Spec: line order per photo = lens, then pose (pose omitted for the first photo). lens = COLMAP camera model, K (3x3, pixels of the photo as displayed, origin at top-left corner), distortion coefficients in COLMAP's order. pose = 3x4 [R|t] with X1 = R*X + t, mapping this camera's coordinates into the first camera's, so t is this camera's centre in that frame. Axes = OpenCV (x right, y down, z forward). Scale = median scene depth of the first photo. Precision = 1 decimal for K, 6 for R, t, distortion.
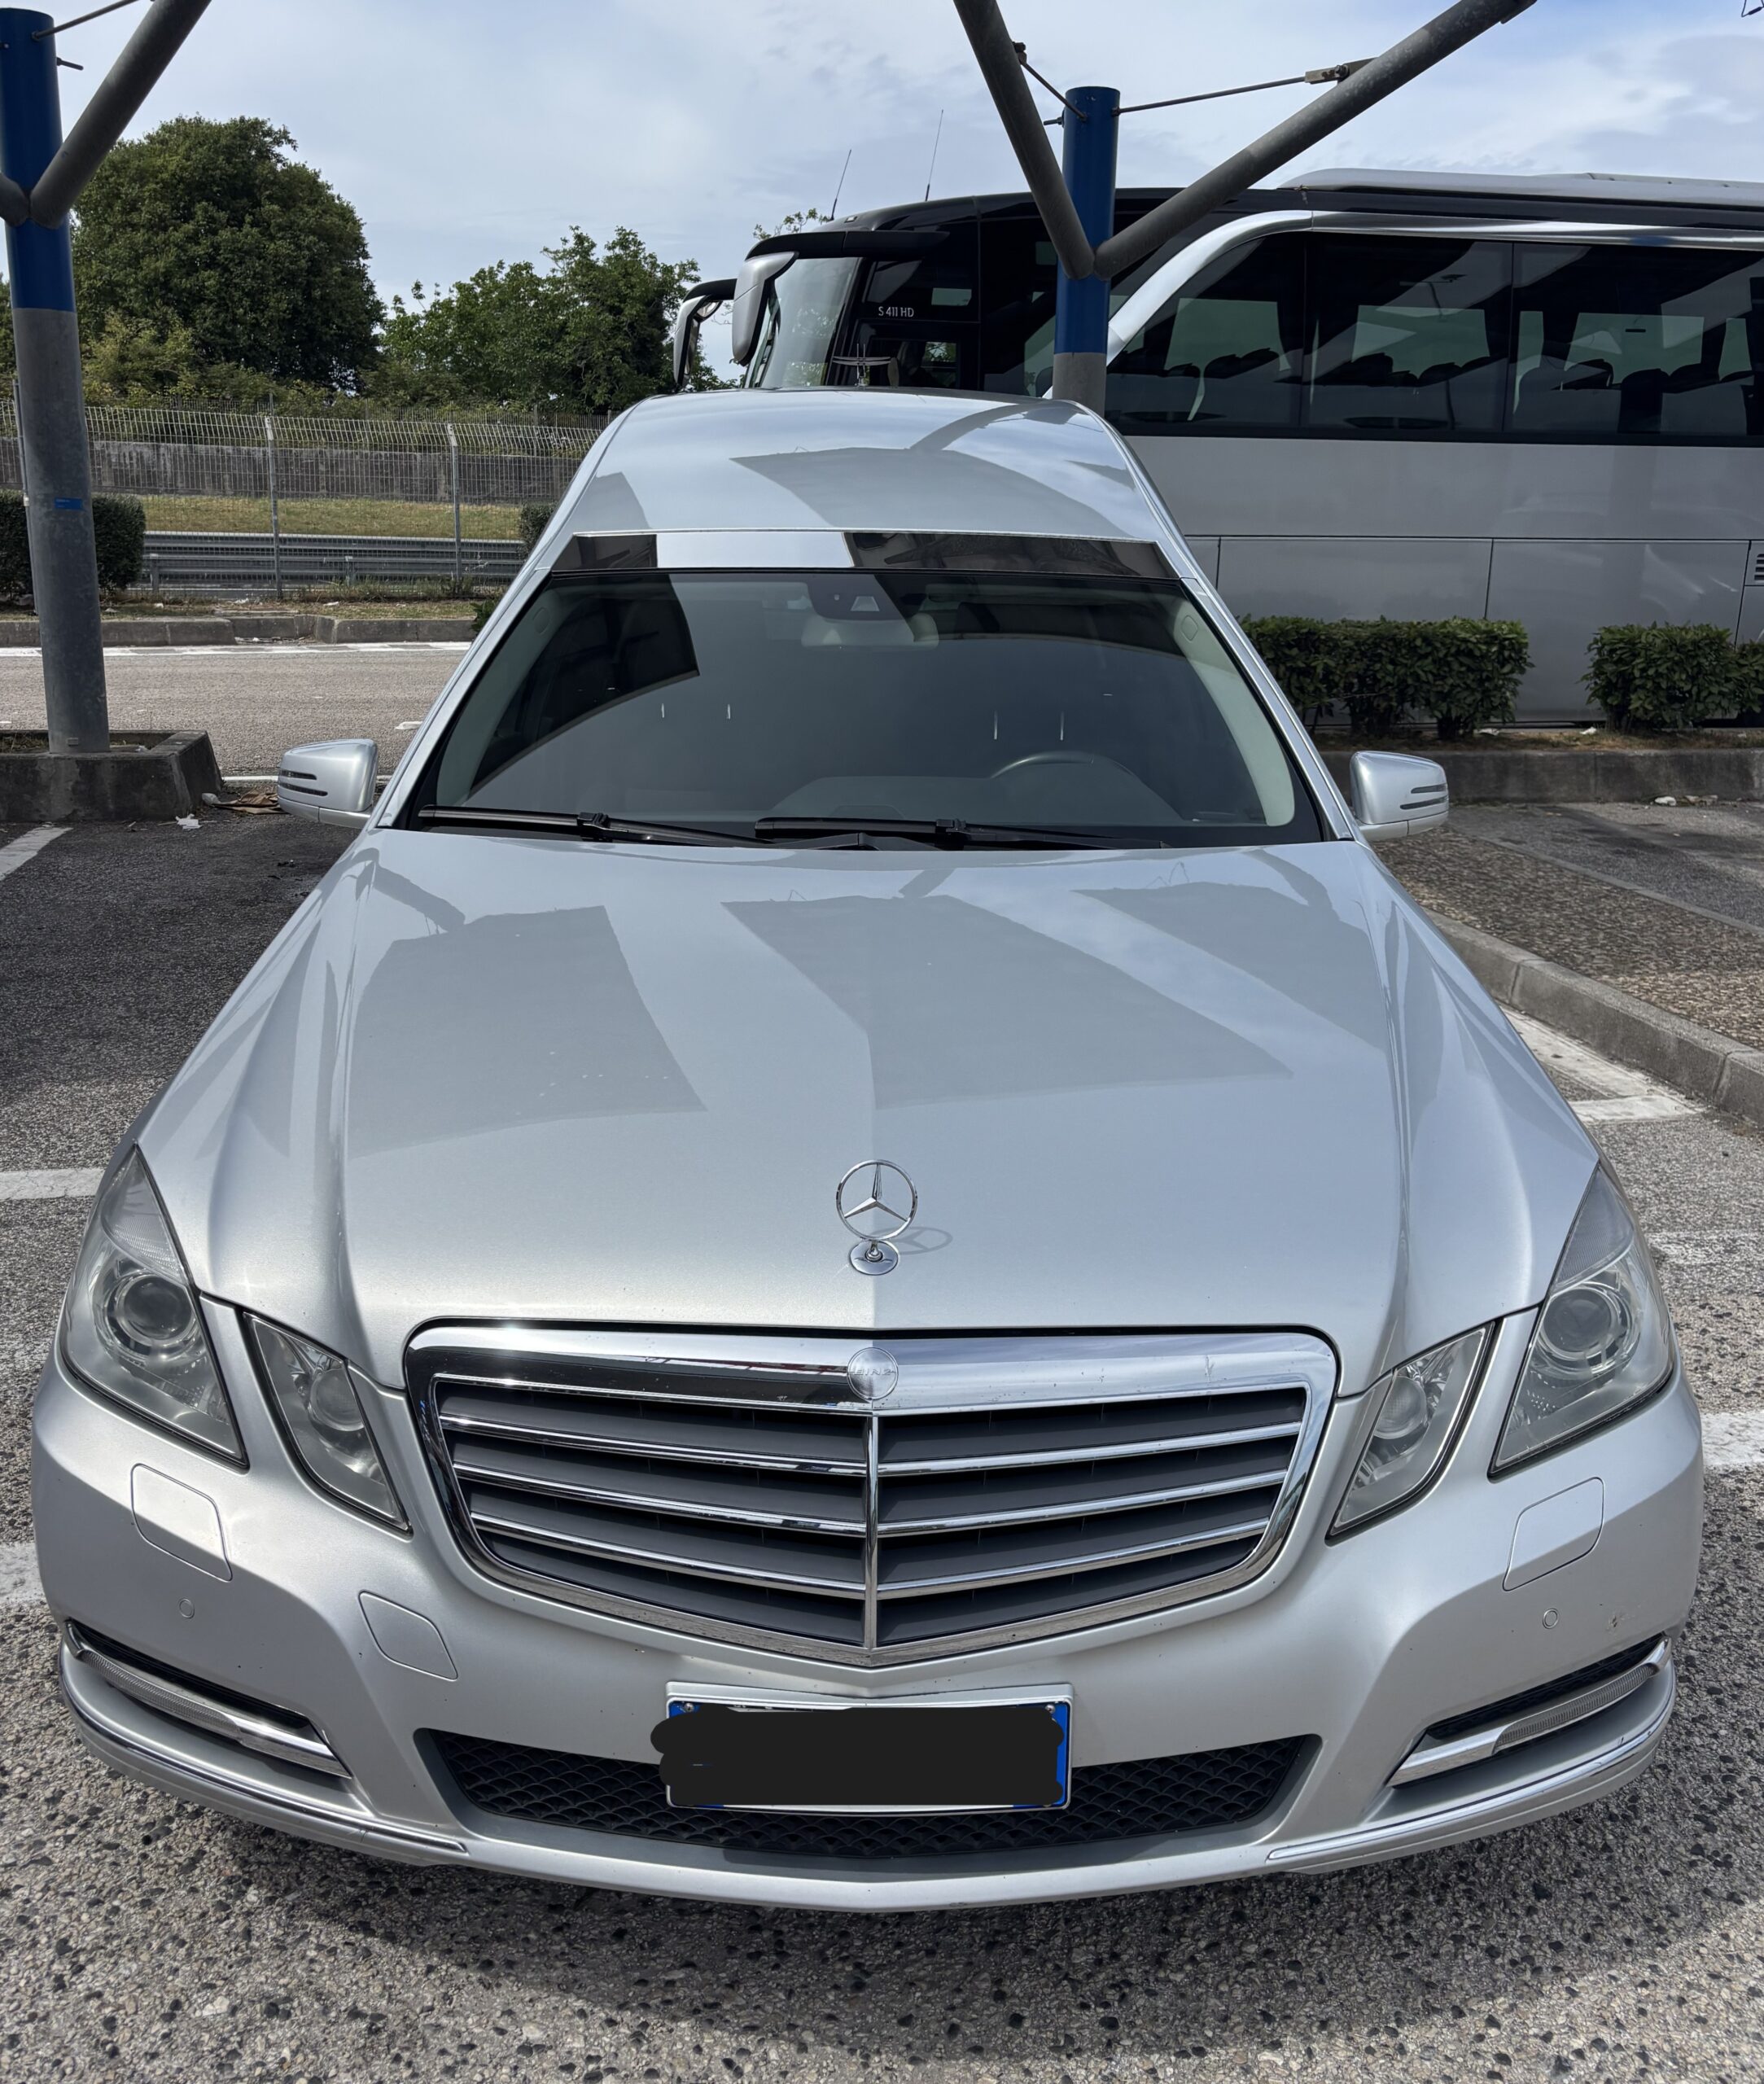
lens RADIAL K [[1698.8, 0, 881.9], [0, 1698.8, 1038.2], [0, 0, 1]] dist [-0.000657, -0.001336]
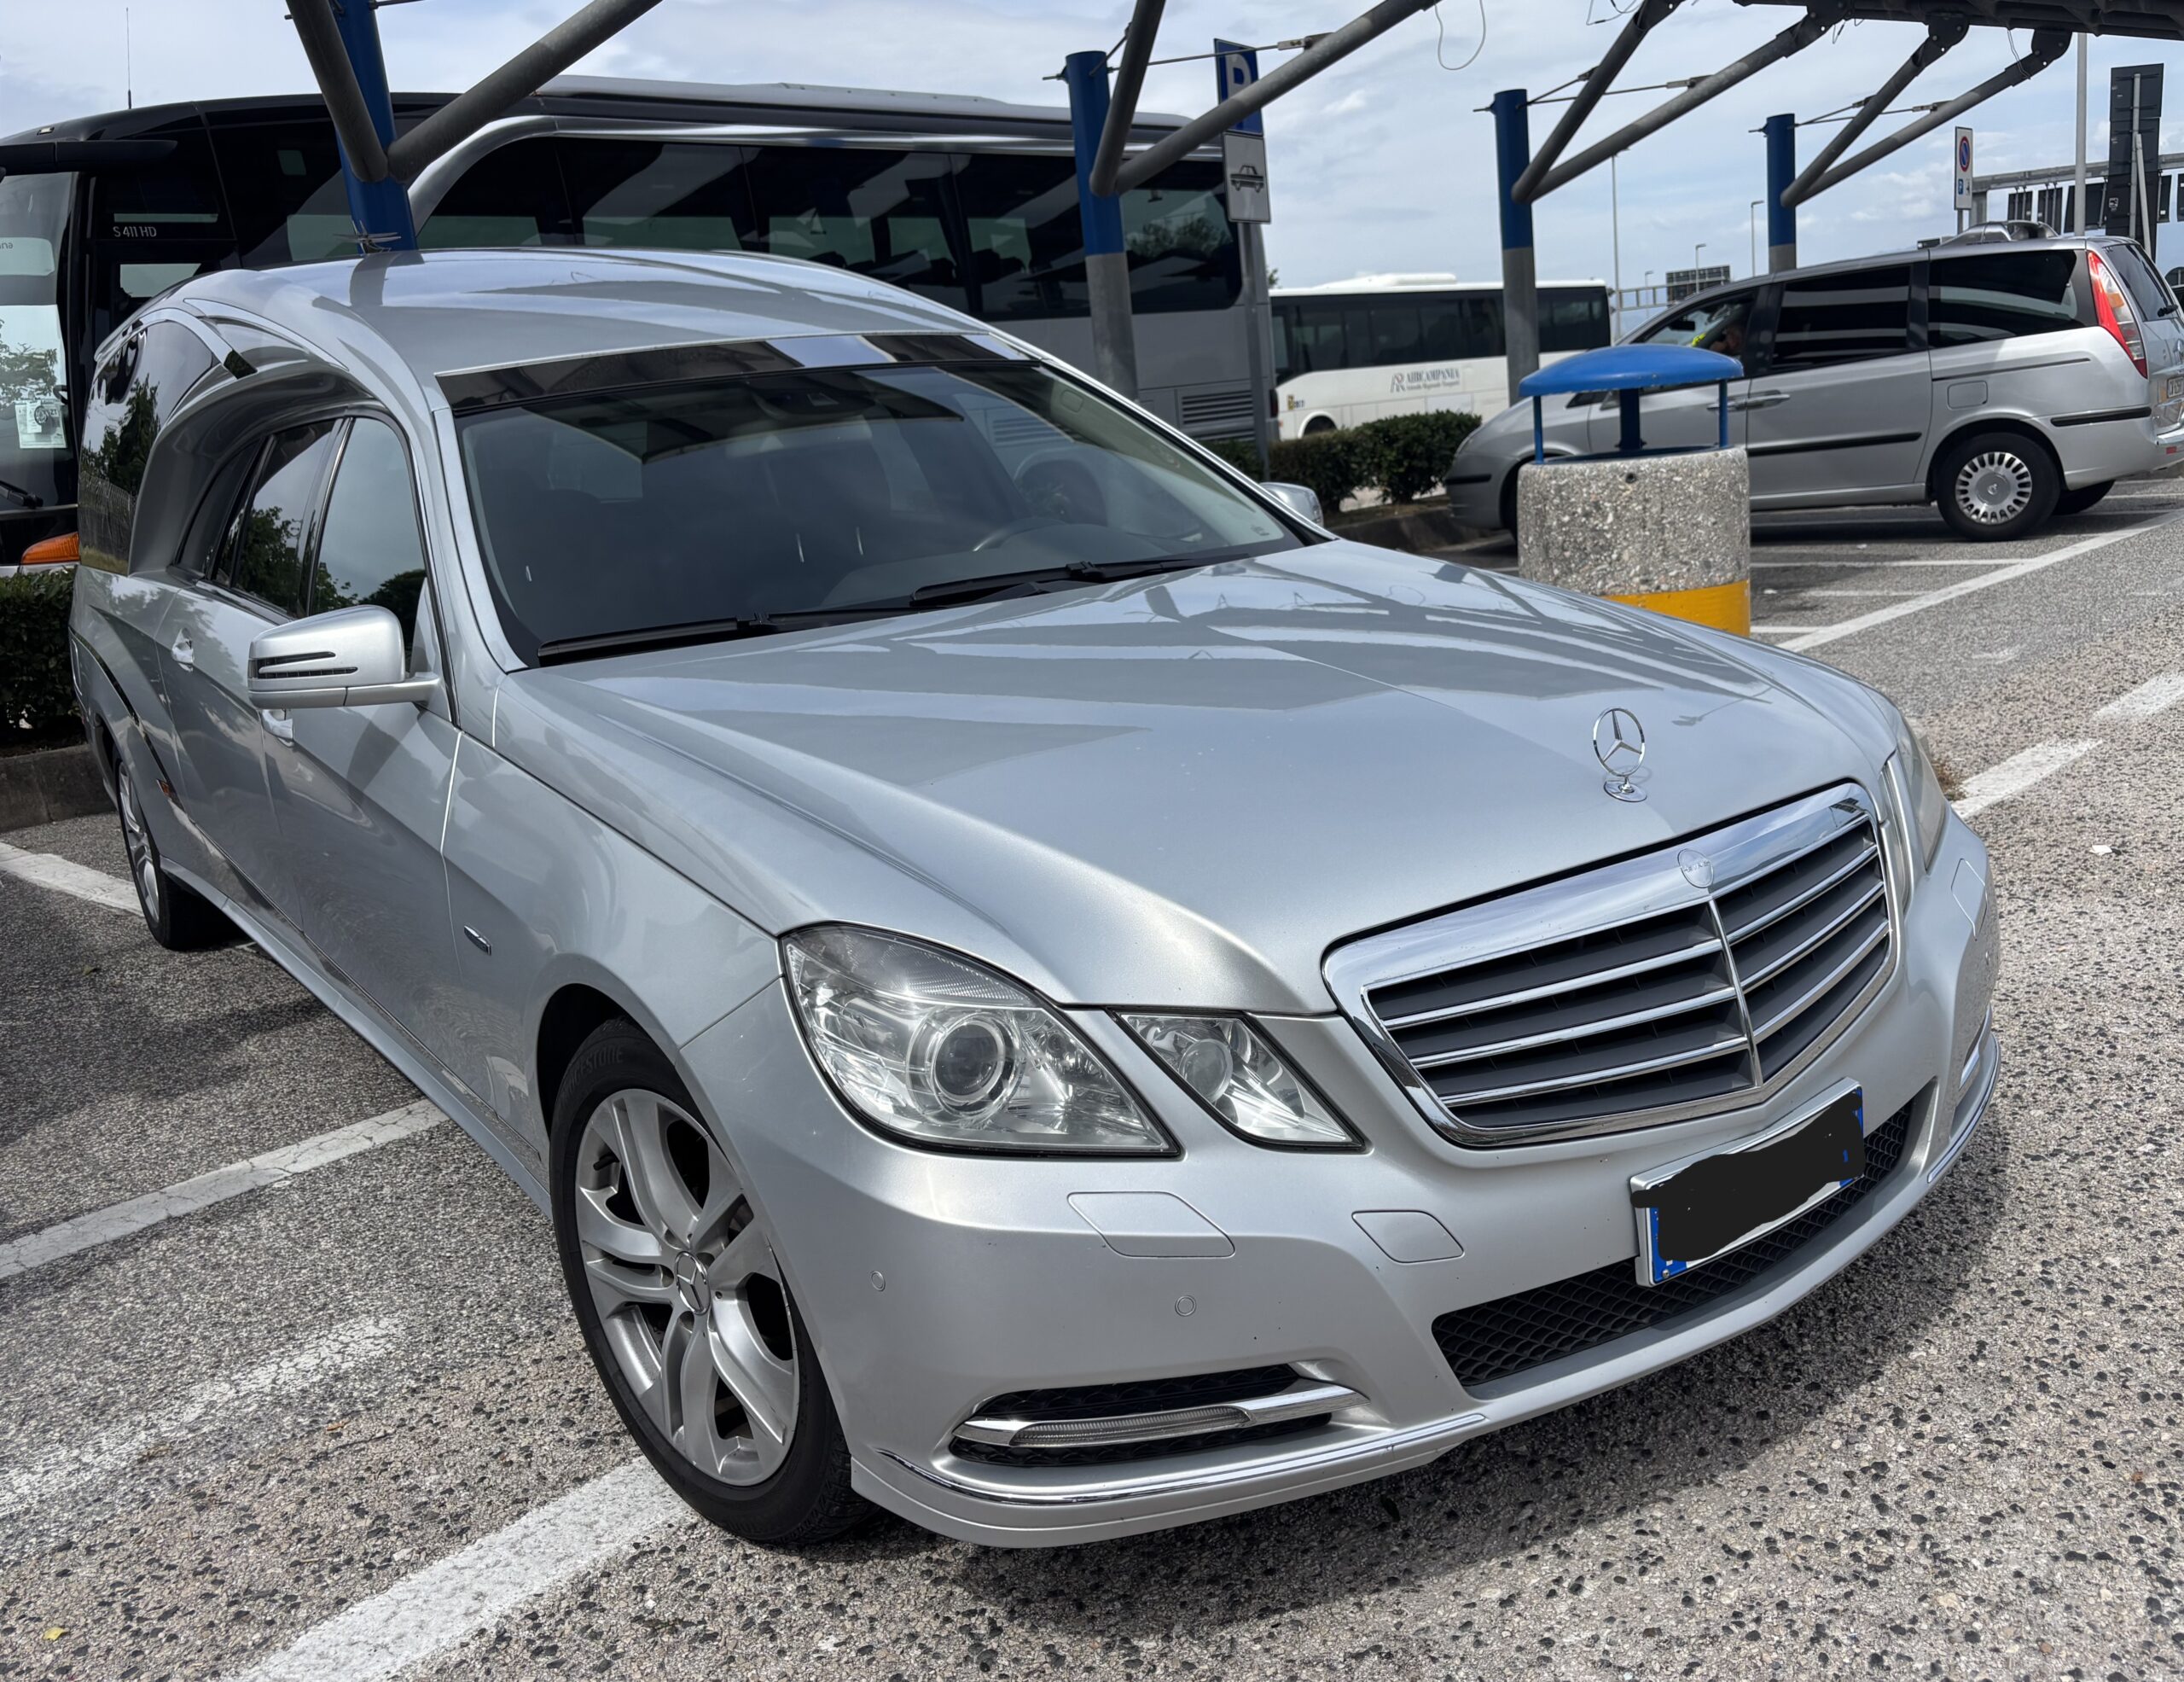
lens RADIAL K [[1703.5, 0, 1093.8], [0, 1703.5, 848.2], [0, 0, 1]] dist [-0.007912, -0.004787]
pose [[0.841007, -0.230409, 0.489508, -0.793876], [0.255474, 0.966682, 0.016091, 0.047319], [-0.476907, 0.111523, 0.871850, 0.126573]]
